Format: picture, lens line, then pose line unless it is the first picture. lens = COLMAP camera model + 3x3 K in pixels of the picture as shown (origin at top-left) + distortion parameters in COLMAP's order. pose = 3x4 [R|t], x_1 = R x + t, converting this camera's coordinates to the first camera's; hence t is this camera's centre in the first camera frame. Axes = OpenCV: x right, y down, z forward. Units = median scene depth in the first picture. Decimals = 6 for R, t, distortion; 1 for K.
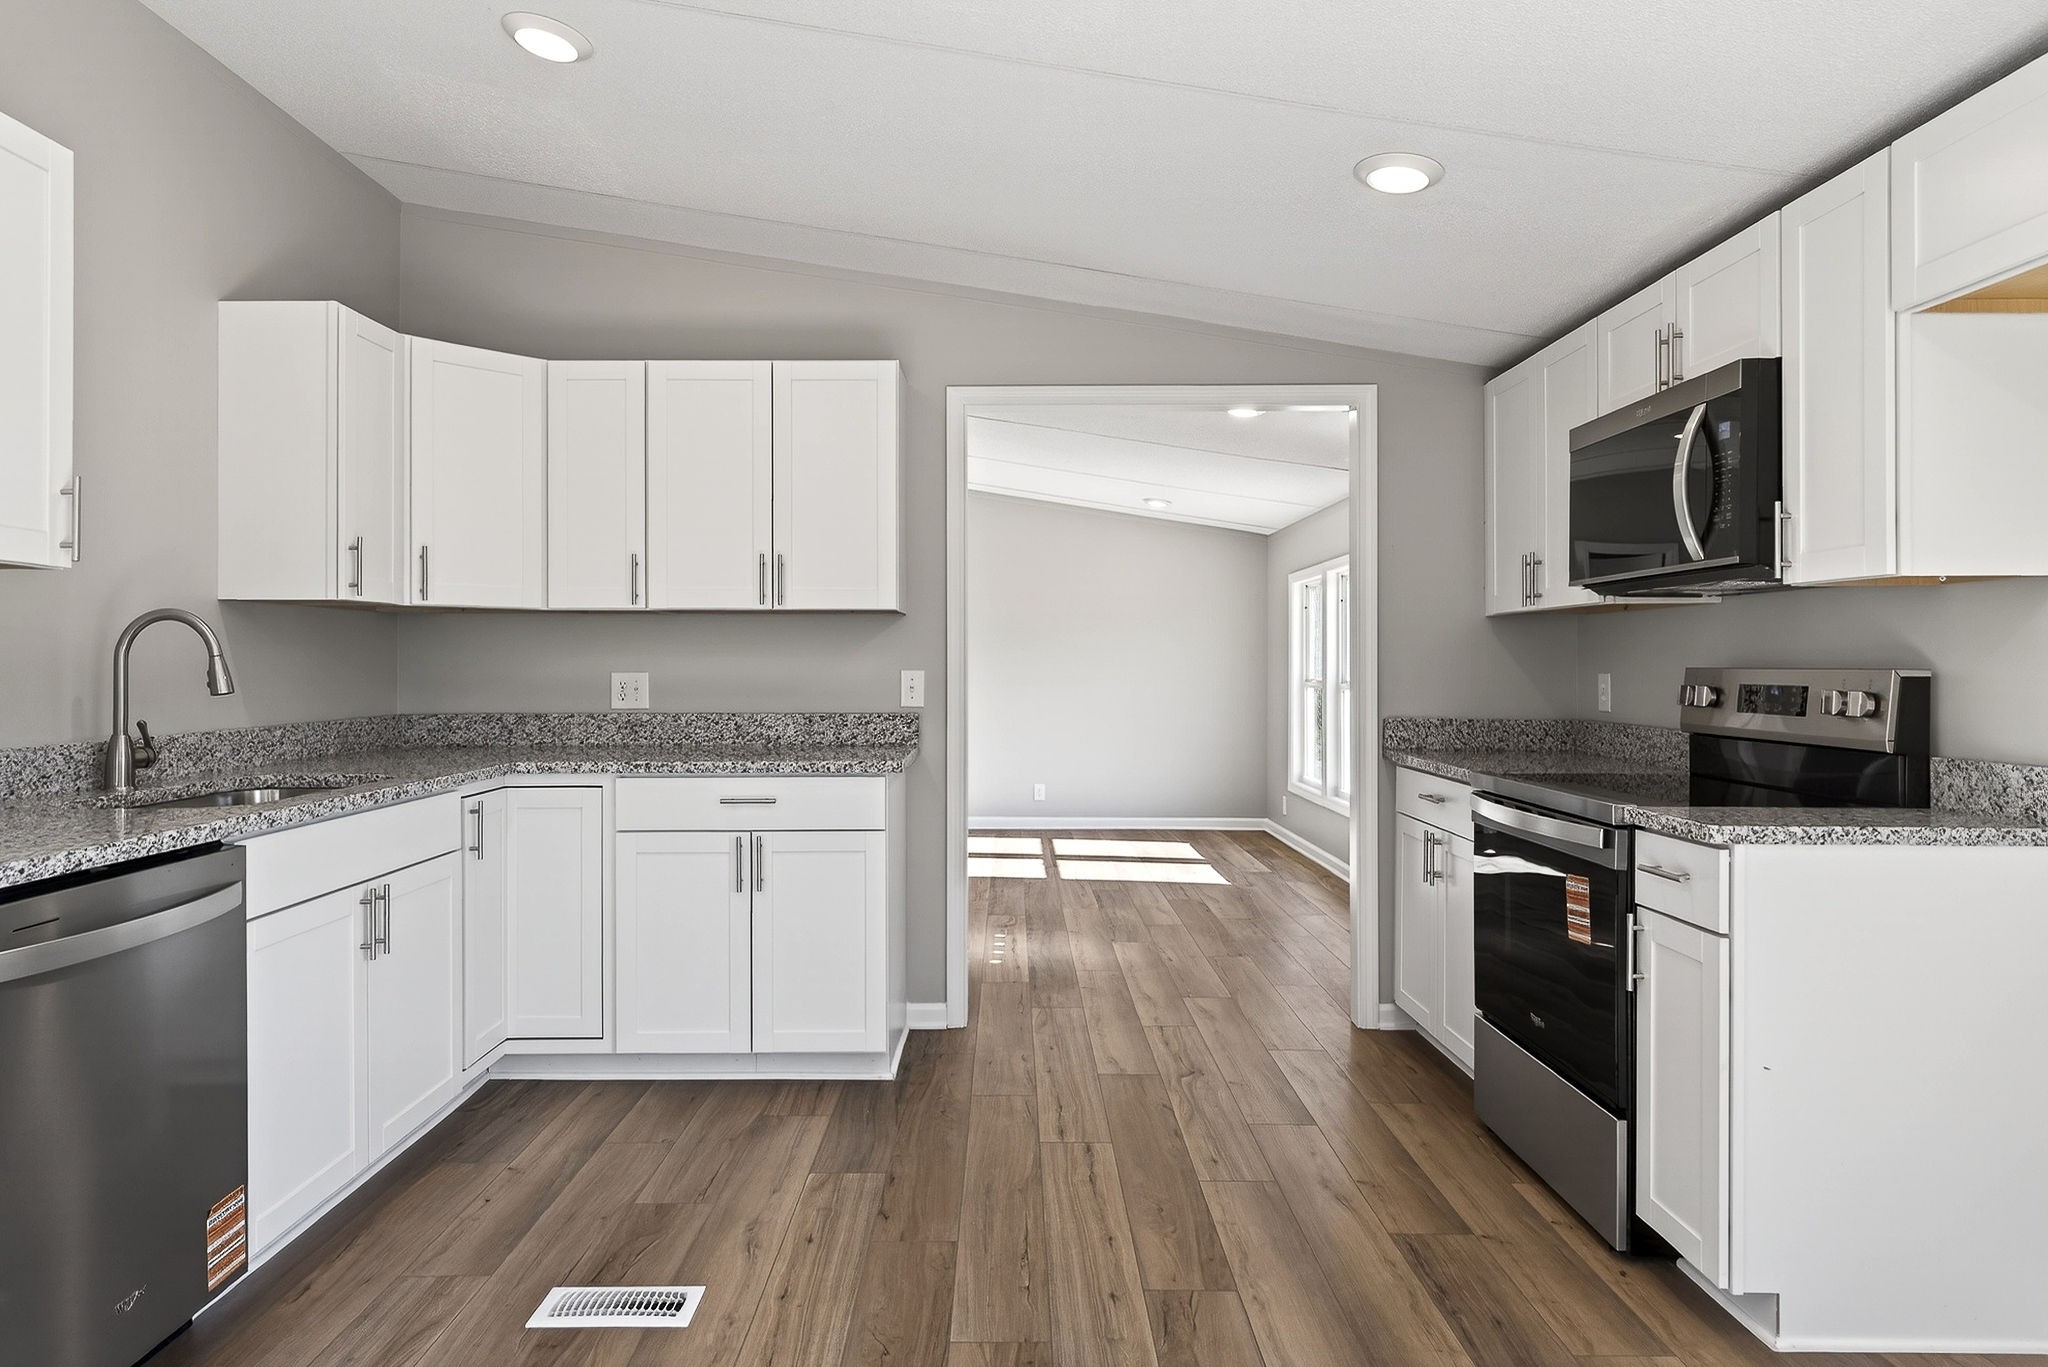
lens RADIAL K [[1223.5, 0, 1018.7], [0, 1223.5, 666.0], [0, 0, 1]] dist [0.003115, -0.000188]
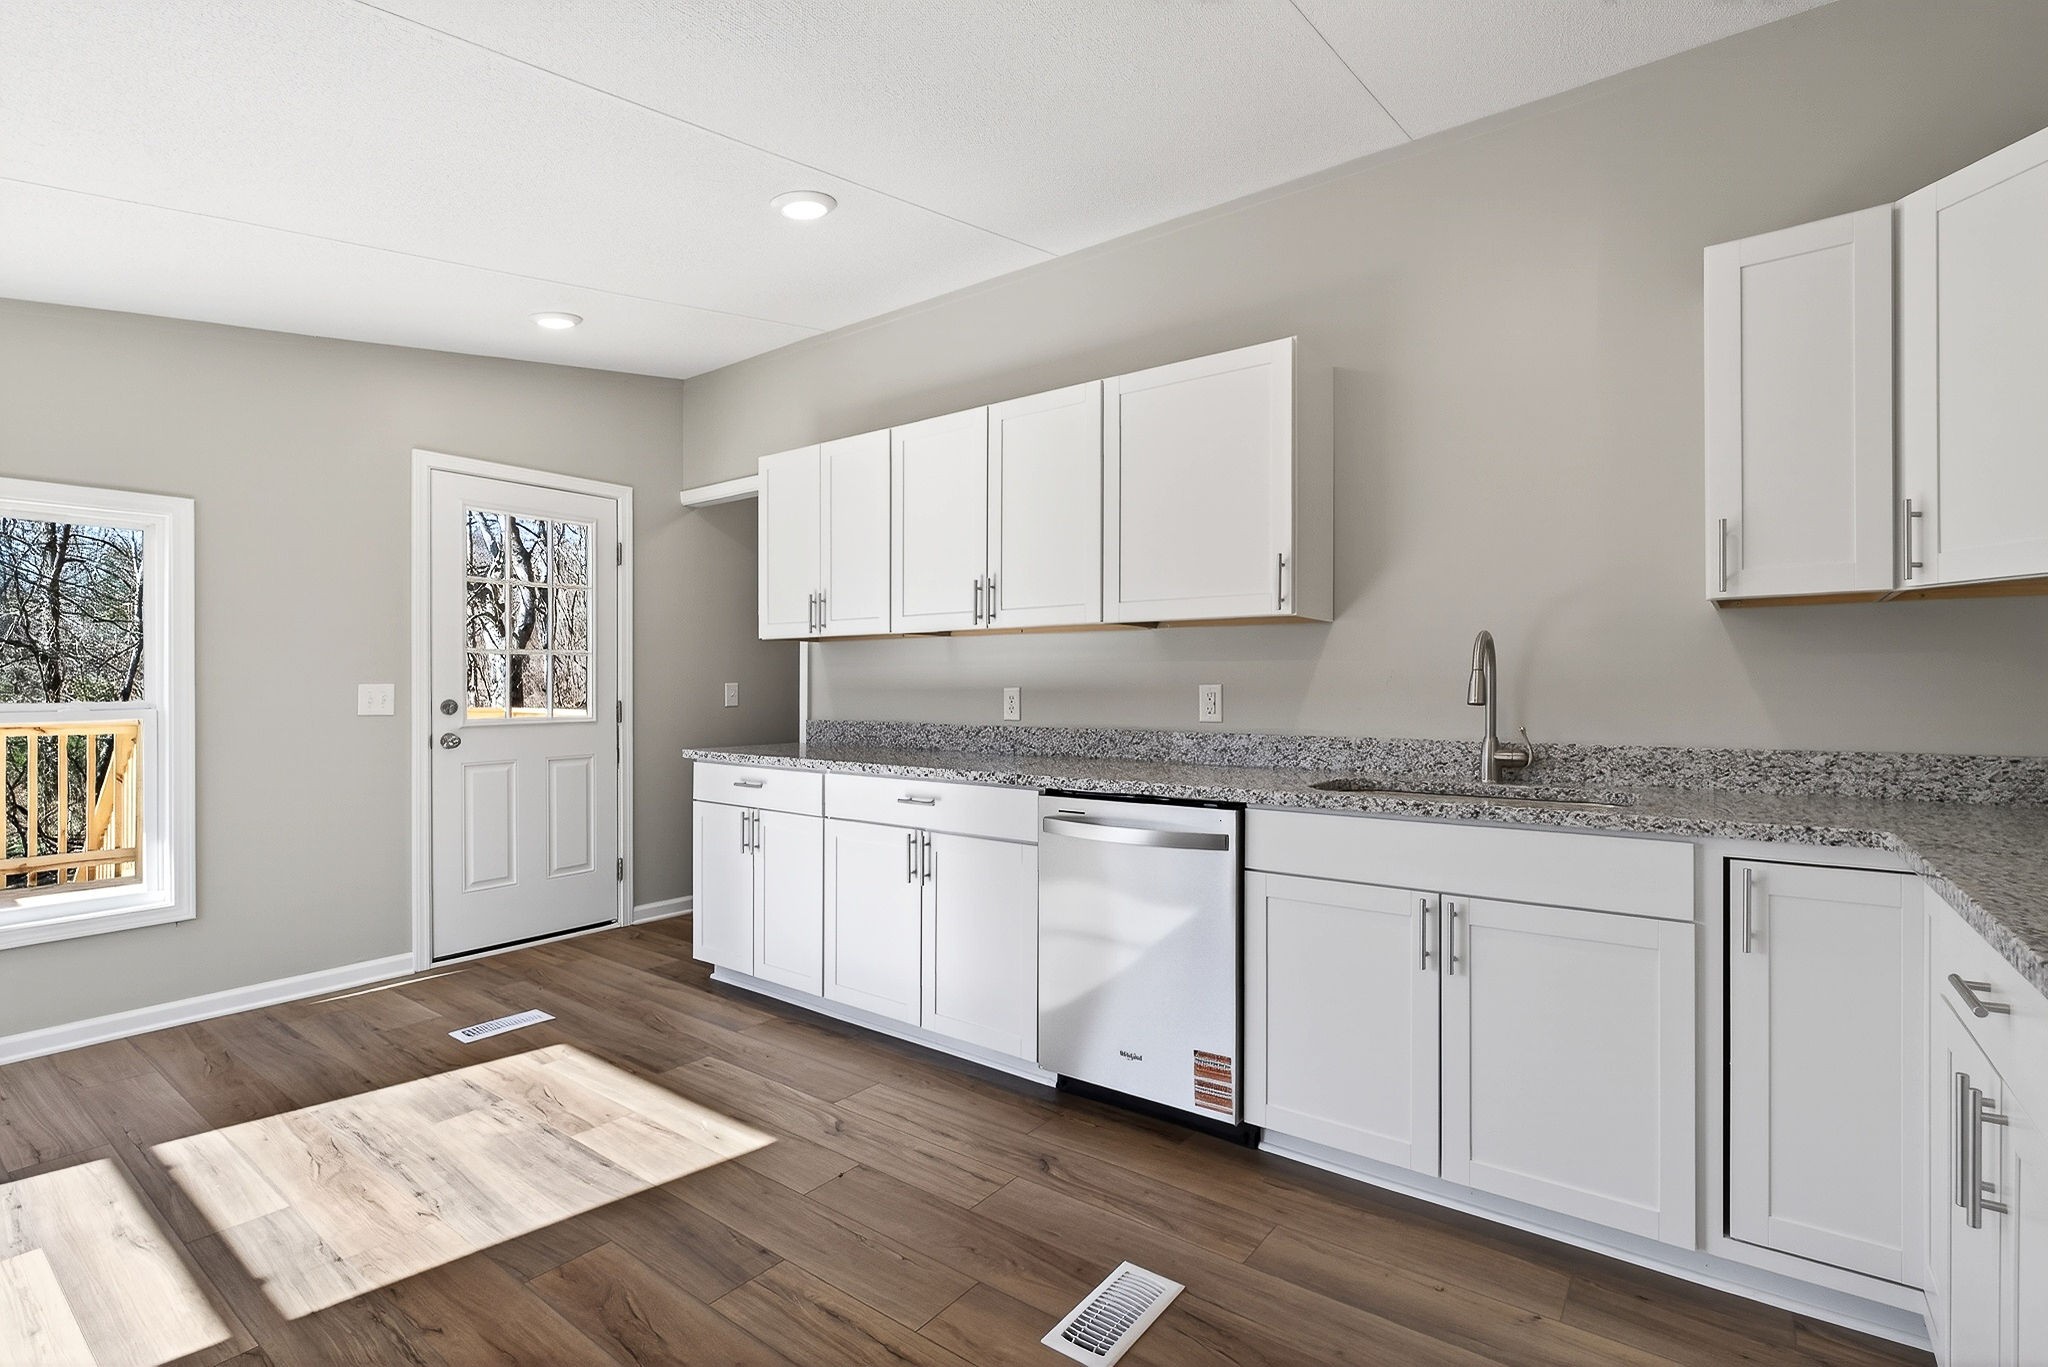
lens RADIAL K [[957.7, 0, 1047.9], [0, 957.7, 684.0], [0, 0, 1]] dist [-0.001856, 0.000508]
pose [[-0.599017, -0.005440, -0.800718, 0.238034], [-0.001992, 0.999984, -0.005304, 0.008091], [0.800734, -0.001582, -0.599019, 1.006347]]
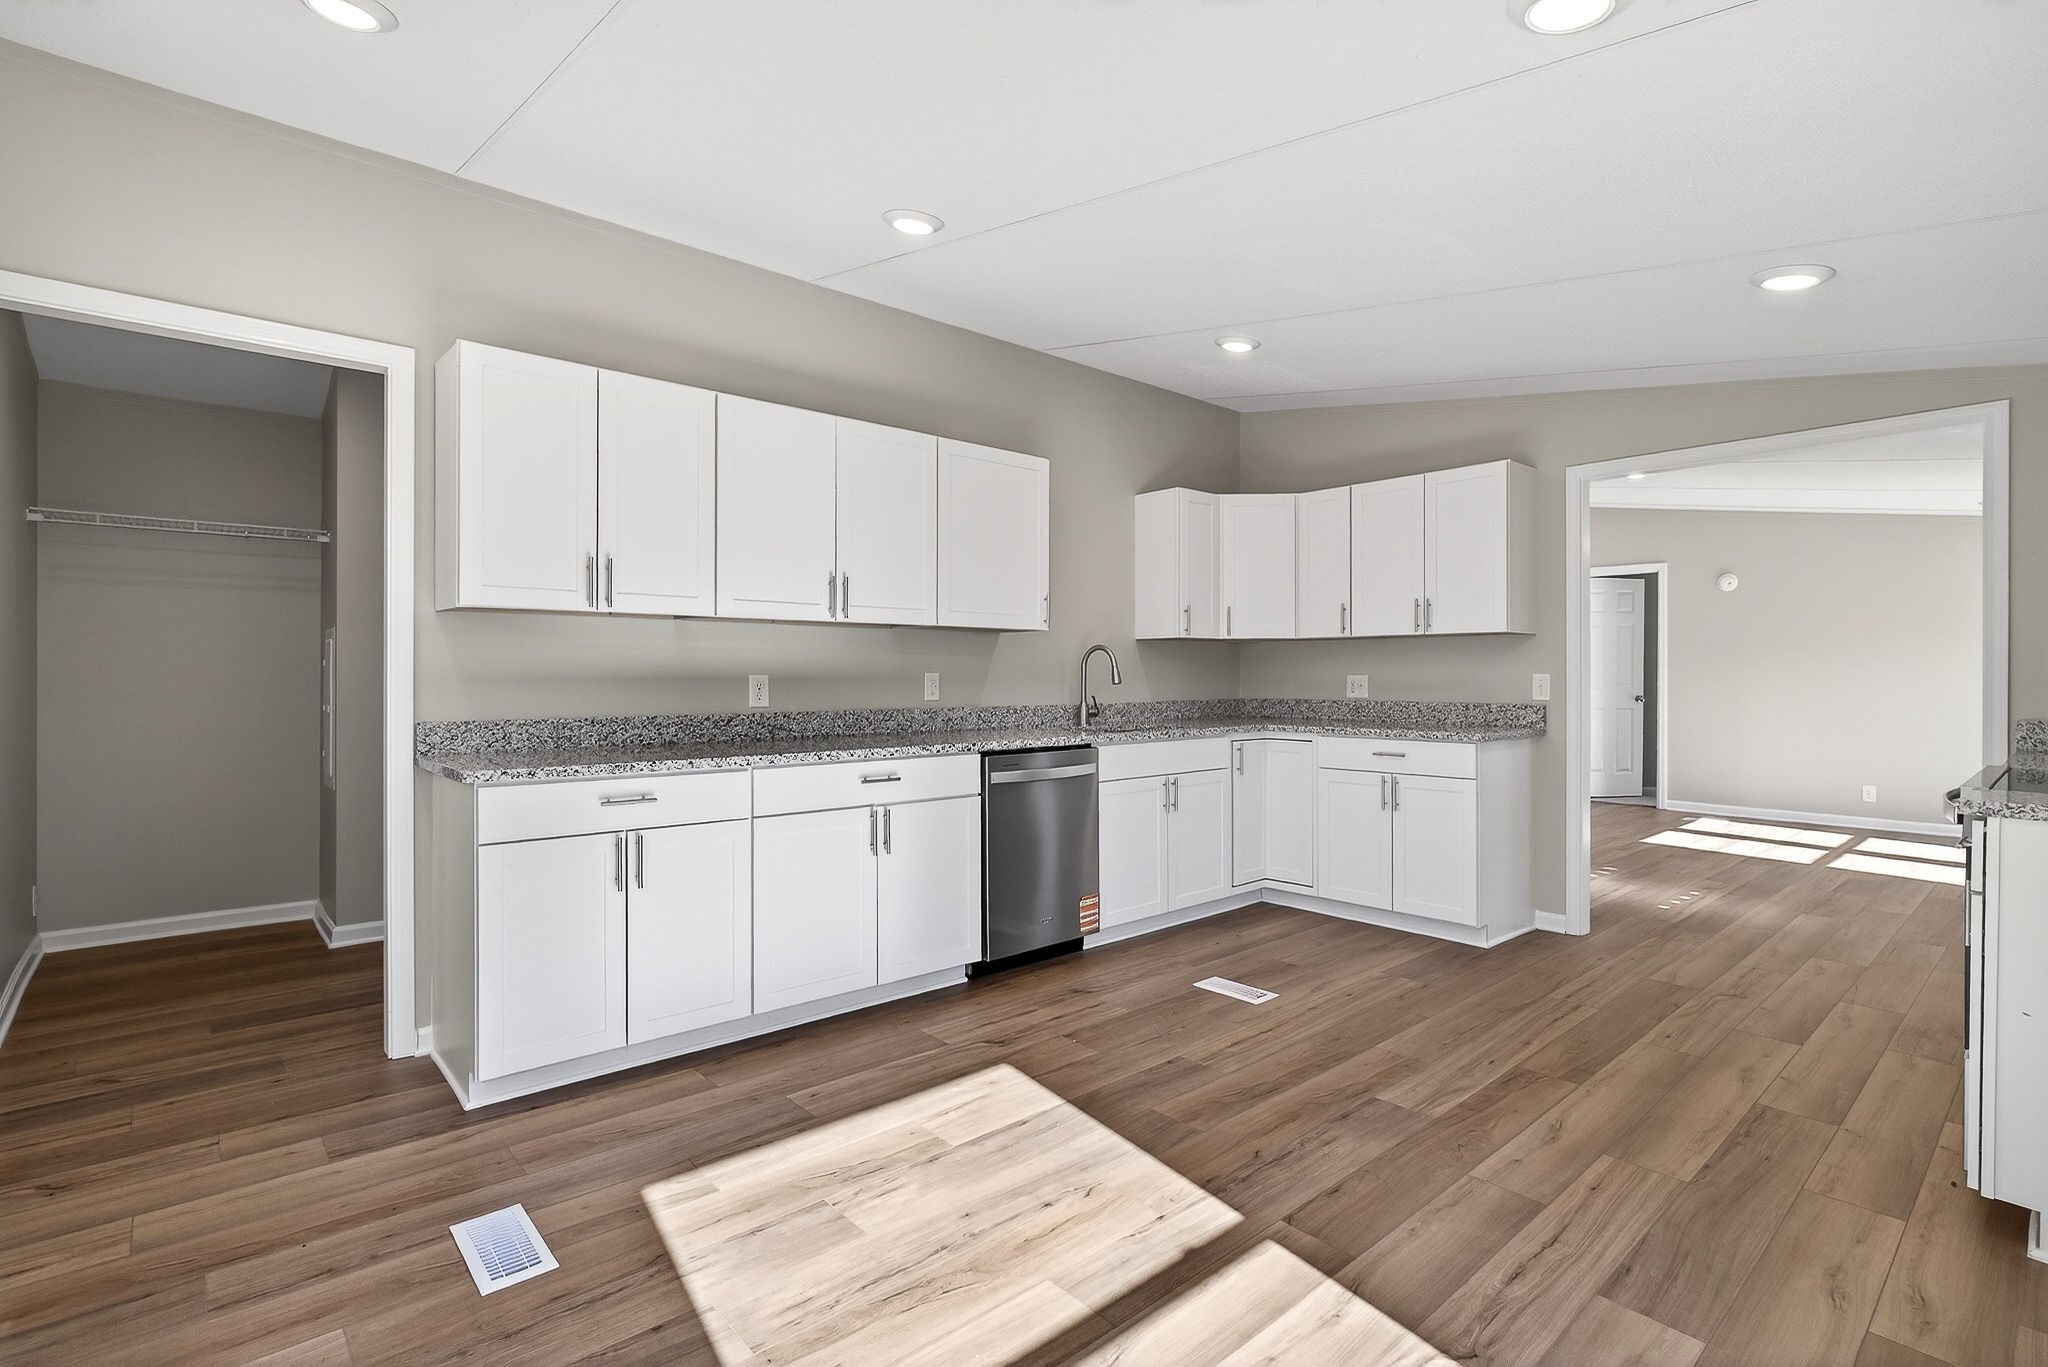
lens RADIAL K [[957.7, 0, 1047.9], [0, 957.7, 684.0], [0, 0, 1]] dist [-0.001856, 0.000508]
pose [[0.669690, 0.006648, -0.742611, 0.441667], [0.000059, 0.999959, 0.009005, 0.006588], [0.742641, -0.006075, 0.669662, -0.191440]]
